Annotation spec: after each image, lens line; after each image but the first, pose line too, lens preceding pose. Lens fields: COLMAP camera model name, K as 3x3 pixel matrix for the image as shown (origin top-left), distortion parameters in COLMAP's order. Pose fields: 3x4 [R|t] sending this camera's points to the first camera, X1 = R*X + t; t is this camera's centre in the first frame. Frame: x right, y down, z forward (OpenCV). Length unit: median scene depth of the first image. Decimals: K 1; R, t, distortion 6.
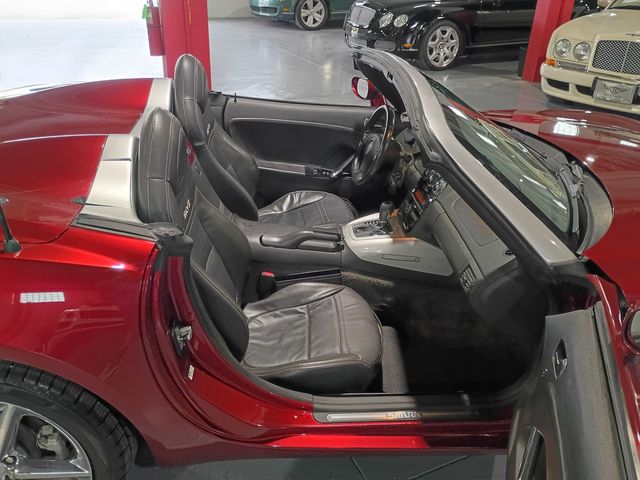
lens RADIAL K [[524.3, 0, 320.0], [0, 524.3, 240.0], [0, 0, 1]] dist [-0.003135, -0.009205]
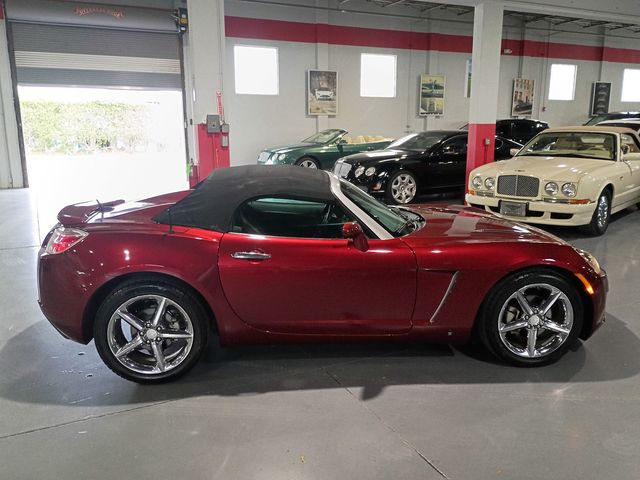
lens RADIAL K [[509.8, 0, 320.0], [0, 509.8, 240.0], [0, 0, 1]] dist [0.003370, 0.001117]
pose [[0.999455, -0.032361, -0.006478, 0.026430], [0.029256, 0.959579, -0.279913, 0.115316], [0.015275, 0.279571, 0.960003, -0.215271]]
